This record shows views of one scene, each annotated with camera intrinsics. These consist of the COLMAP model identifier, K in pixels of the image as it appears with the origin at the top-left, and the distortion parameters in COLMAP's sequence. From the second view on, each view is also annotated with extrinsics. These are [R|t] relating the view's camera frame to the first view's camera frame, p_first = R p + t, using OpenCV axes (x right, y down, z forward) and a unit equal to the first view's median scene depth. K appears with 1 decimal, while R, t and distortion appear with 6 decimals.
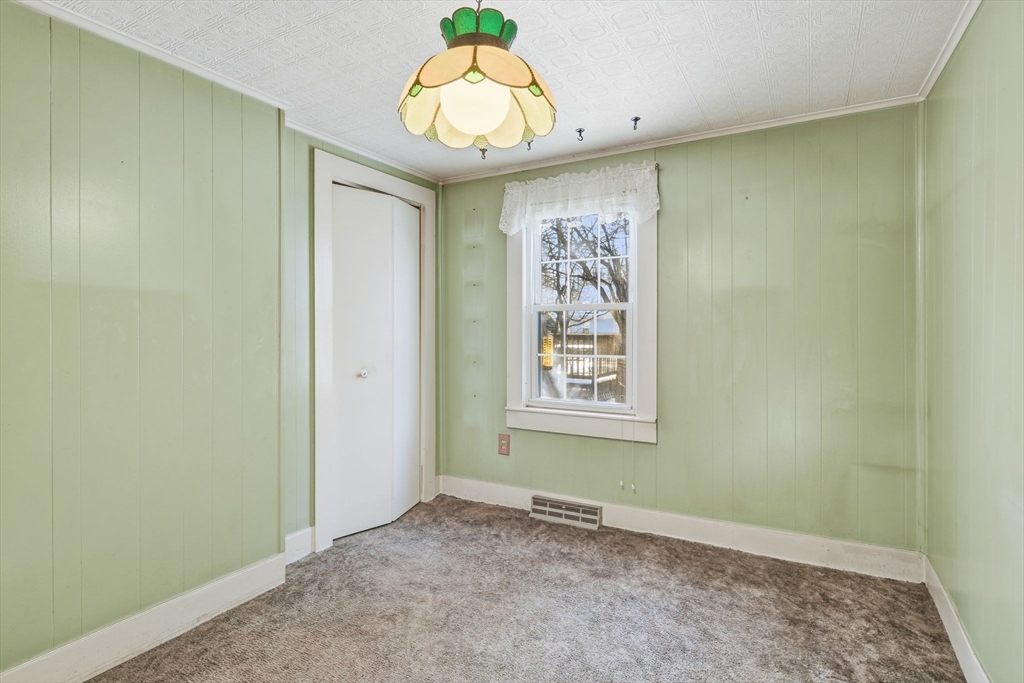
lens RADIAL K [[519.7, 0, 507.6], [0, 519.7, 345.3], [0, 0, 1]] dist [-0.011297, 0.002672]
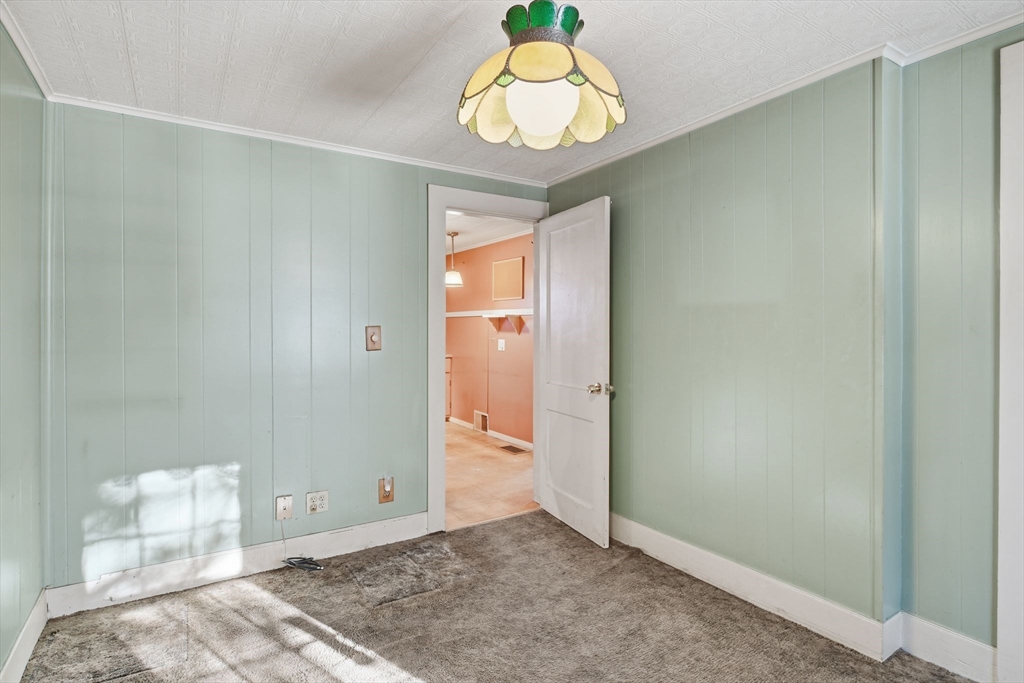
lens RADIAL K [[519.7, 0, 505.9], [0, 519.7, 333.7], [0, 0, 1]] dist [-0.011297, 0.002672]
pose [[-0.509694, 0.003874, -0.860347, 0.534766], [-0.000522, 0.999988, 0.004811, -0.036682], [0.860355, 0.002901, -0.509686, 0.946541]]
